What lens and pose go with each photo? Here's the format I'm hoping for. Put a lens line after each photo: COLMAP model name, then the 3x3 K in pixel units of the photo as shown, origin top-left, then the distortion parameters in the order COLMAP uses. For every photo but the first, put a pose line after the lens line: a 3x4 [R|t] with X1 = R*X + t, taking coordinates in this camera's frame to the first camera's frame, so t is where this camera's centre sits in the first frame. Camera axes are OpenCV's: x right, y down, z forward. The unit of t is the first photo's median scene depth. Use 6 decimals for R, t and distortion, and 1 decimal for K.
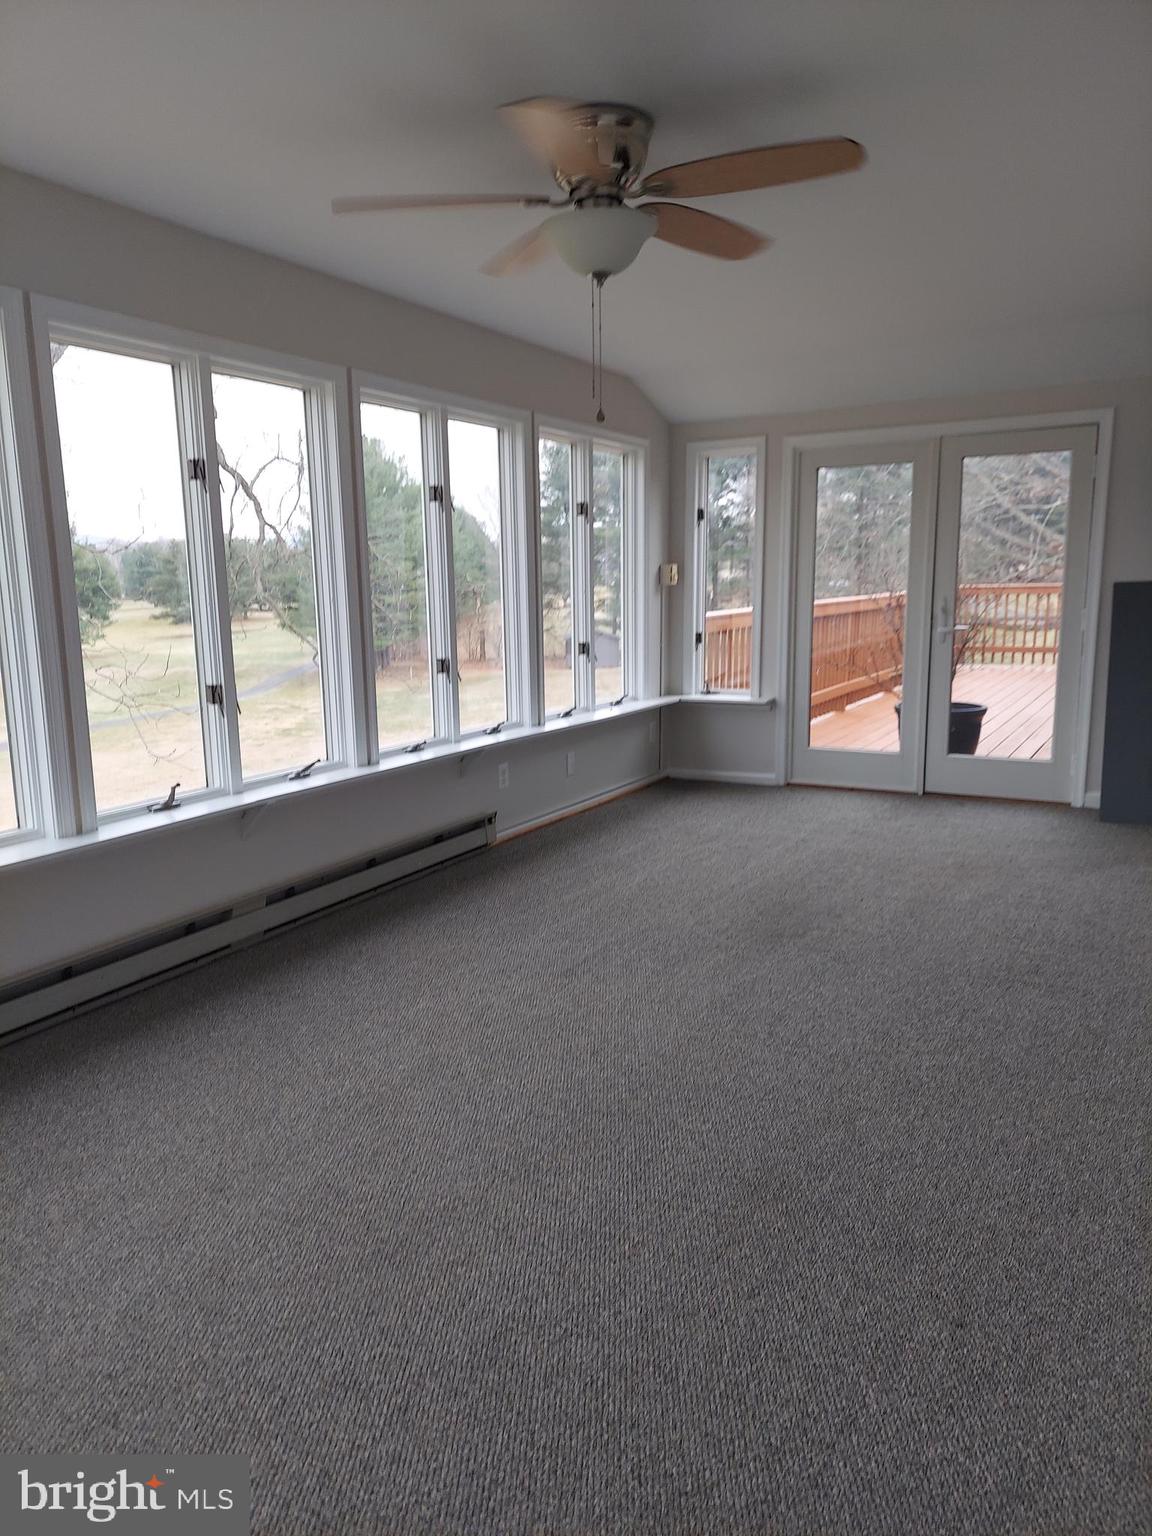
lens RADIAL K [[1098.4, 0, 576.0], [0, 1098.4, 768.0], [0, 0, 1]] dist [0.108220, -0.119716]
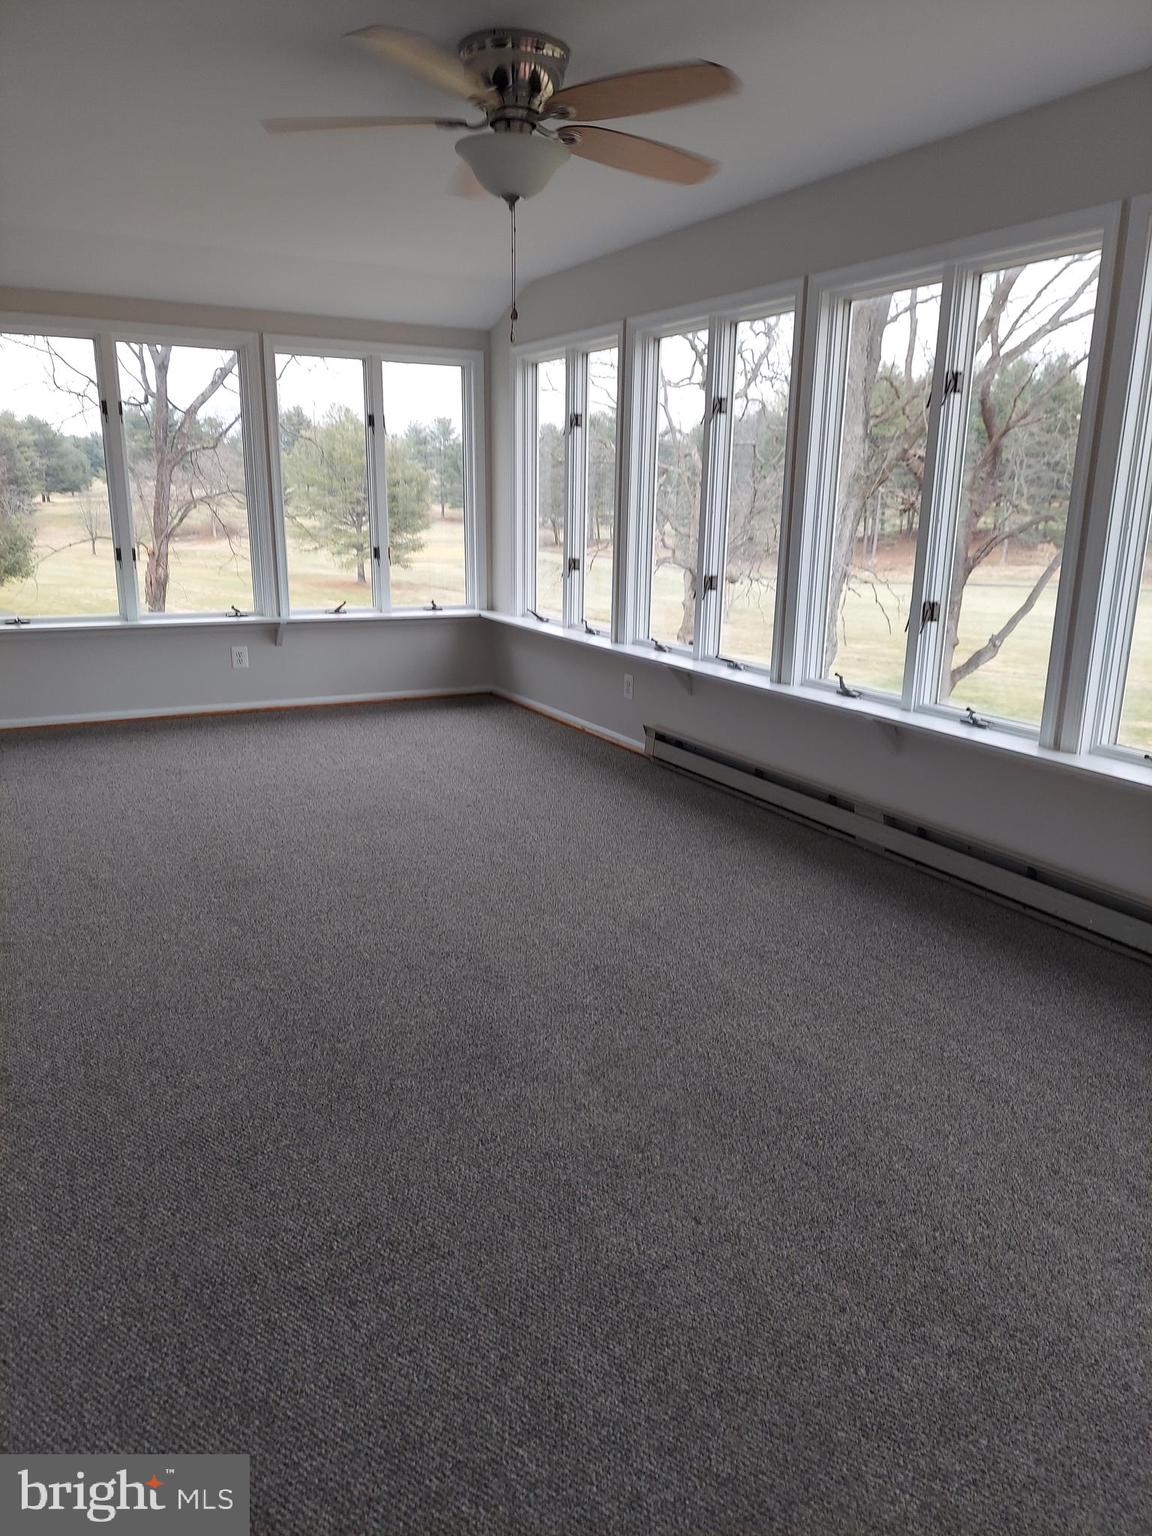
lens RADIAL K [[1098.4, 0, 576.0], [0, 1098.4, 768.0], [0, 0, 1]] dist [0.108220, -0.119716]
pose [[-0.534015, 0.210897, -0.818750, 0.684706], [-0.159183, 0.925992, 0.342345, -0.222681], [0.830355, 0.313148, -0.460922, 1.221669]]
